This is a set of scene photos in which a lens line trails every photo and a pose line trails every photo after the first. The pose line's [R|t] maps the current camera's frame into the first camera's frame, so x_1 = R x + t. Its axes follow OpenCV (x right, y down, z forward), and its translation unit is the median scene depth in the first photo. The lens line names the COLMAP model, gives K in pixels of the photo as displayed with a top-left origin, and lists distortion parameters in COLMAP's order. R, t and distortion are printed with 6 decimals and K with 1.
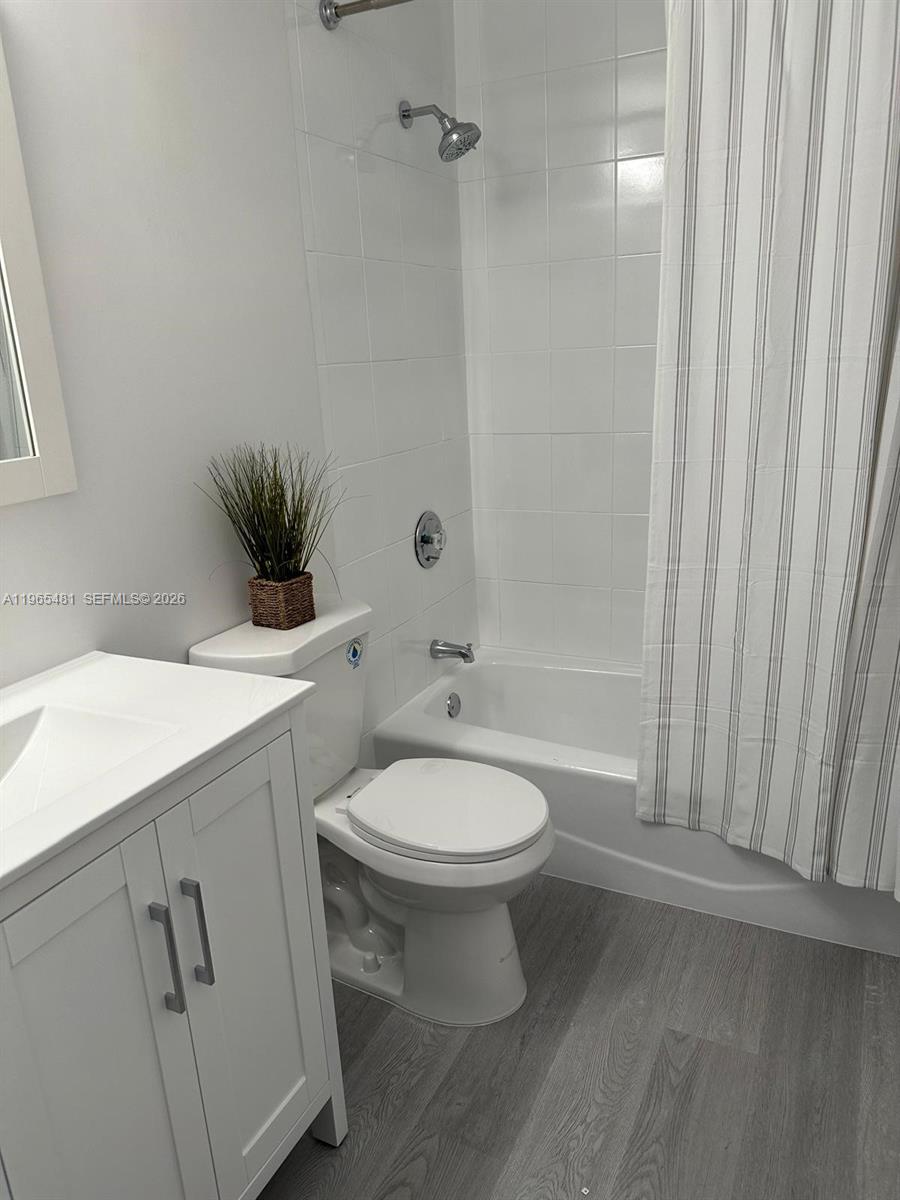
lens RADIAL K [[837.4, 0, 450.0], [0, 837.4, 600.0], [0, 0, 1]] dist [0.000404, -0.000930]
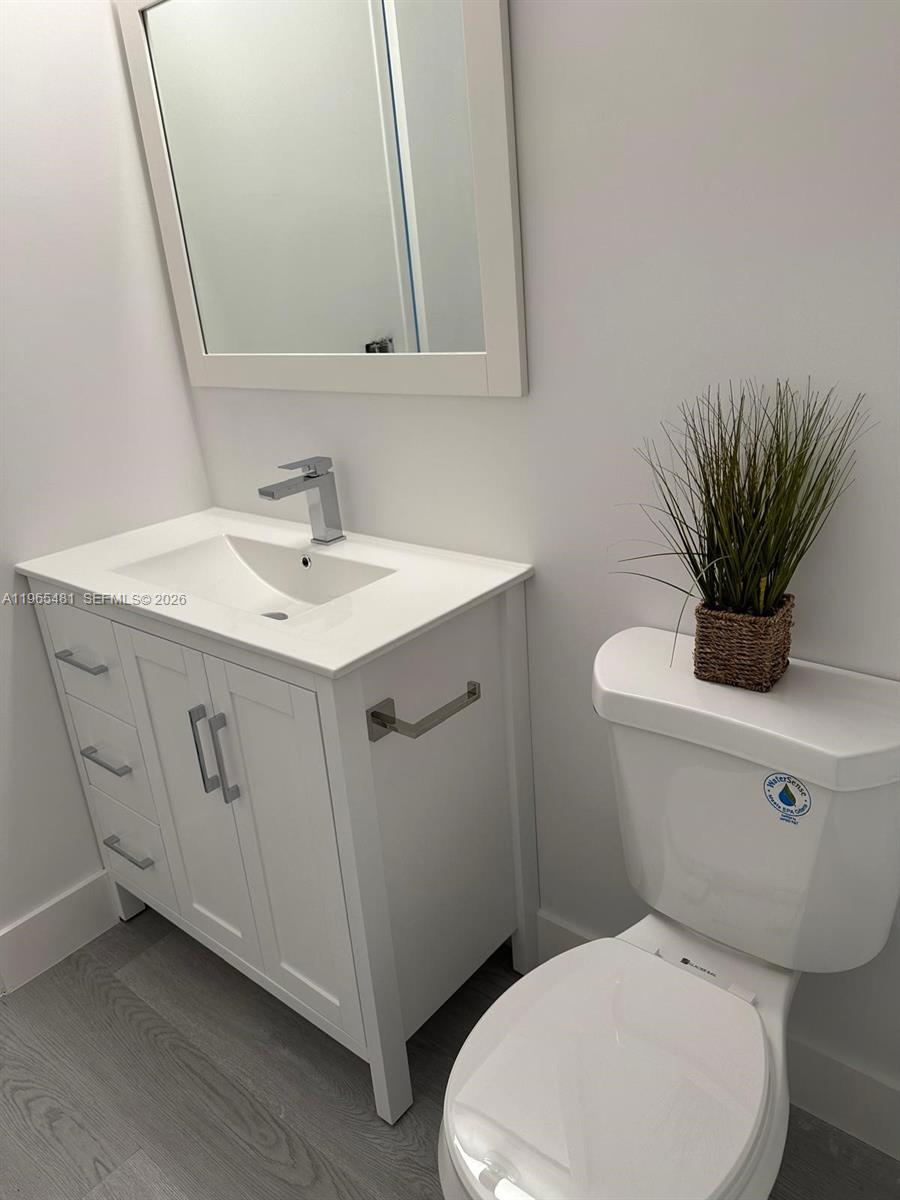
lens RADIAL K [[851.2, 0, 450.0], [0, 851.2, 600.0], [0, 0, 1]] dist [-0.002866, -0.001580]
pose [[-0.233728, 0.405123, -0.883882, 0.456288], [-0.188350, 0.872976, 0.449930, -0.312311], [0.953884, 0.271640, -0.127735, 1.004832]]
